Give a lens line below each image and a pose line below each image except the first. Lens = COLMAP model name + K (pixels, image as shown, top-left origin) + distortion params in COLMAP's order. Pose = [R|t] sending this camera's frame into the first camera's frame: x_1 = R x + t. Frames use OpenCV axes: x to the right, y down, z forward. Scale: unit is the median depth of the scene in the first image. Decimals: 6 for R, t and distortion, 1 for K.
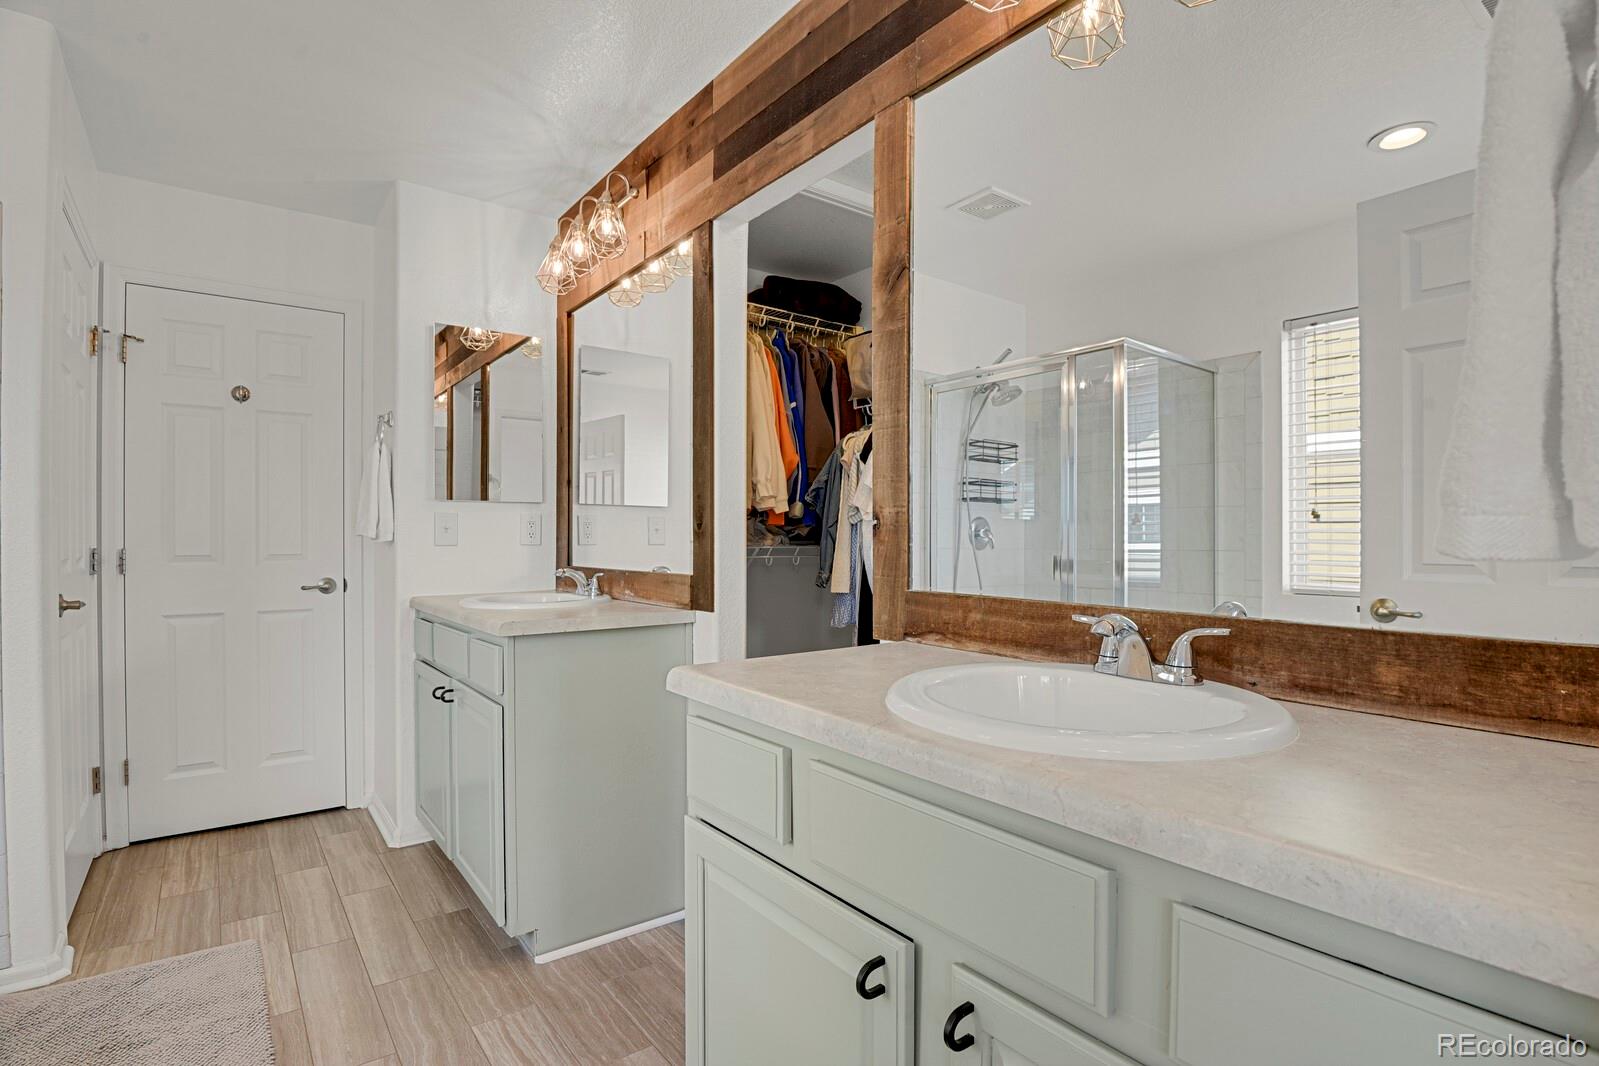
lens RADIAL K [[782.0, 0, 803.4], [0, 782.0, 536.0], [0, 0, 1]] dist [-0.020767, -0.005246]
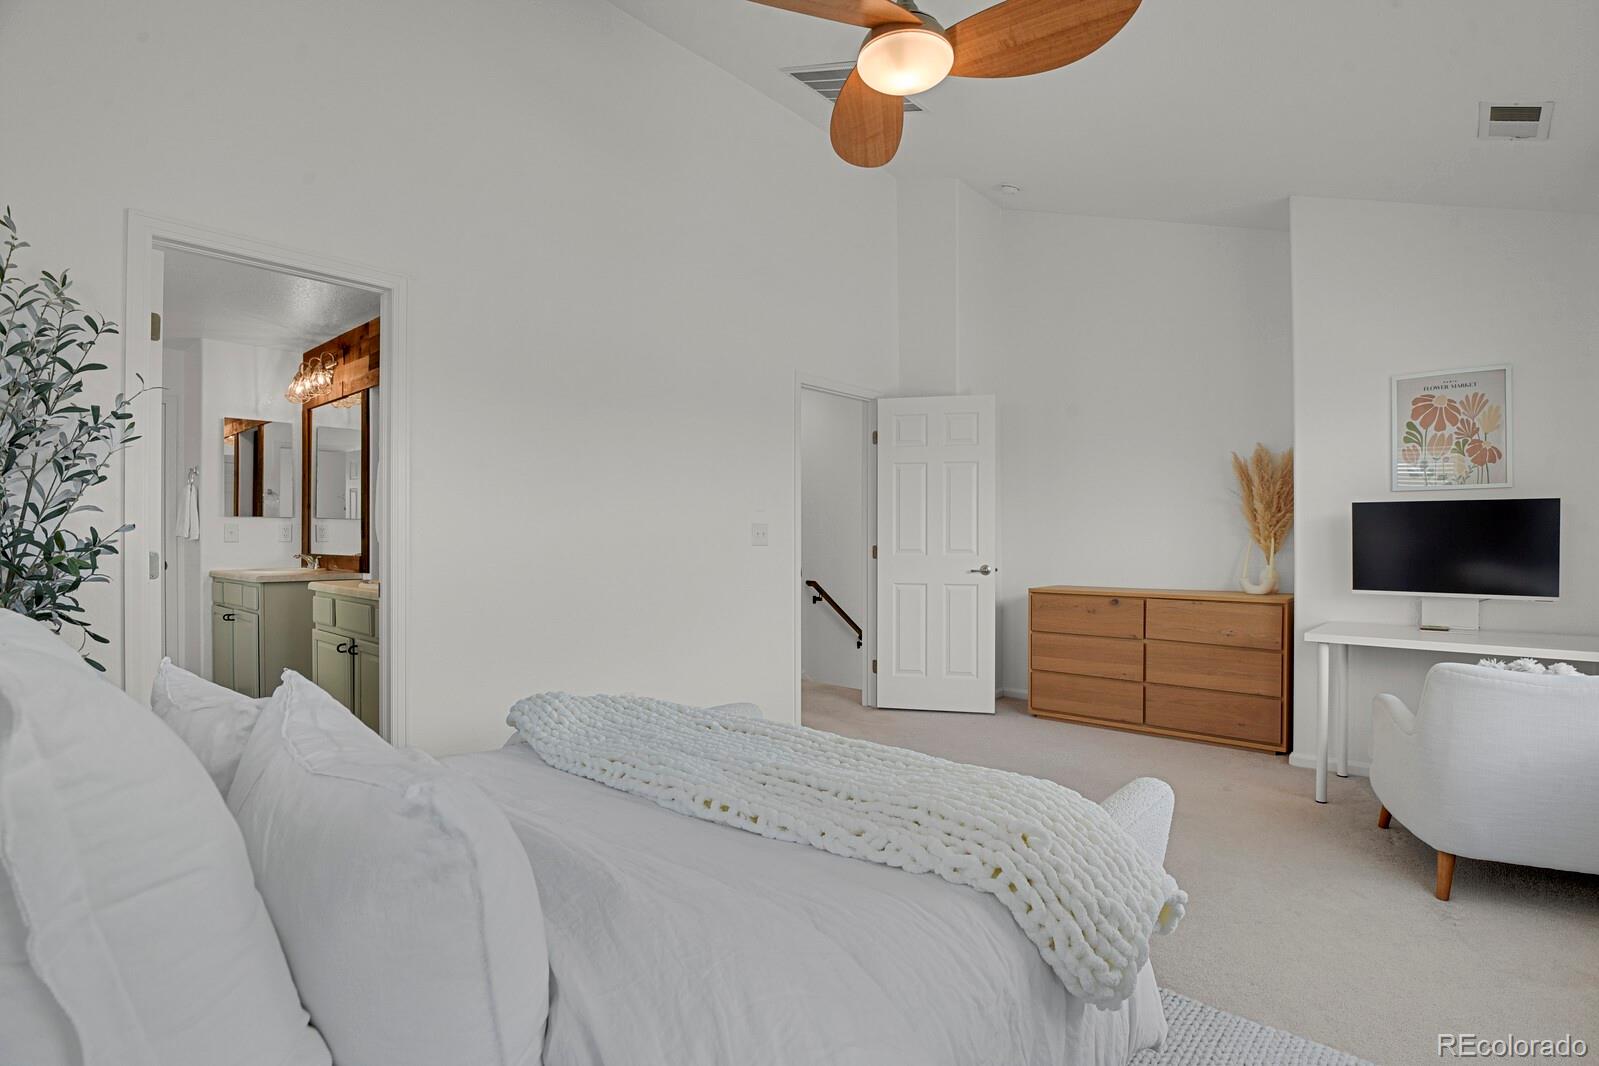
lens RADIAL K [[782.0, 0, 795.6], [0, 782.0, 532.9], [0, 0, 1]] dist [-0.020767, -0.005246]
pose [[0.981309, 0.001946, 0.192429, 0.467129], [-0.001826, 0.999998, -0.000800, -0.009630], [-0.192430, 0.000434, 0.981311, -0.980452]]
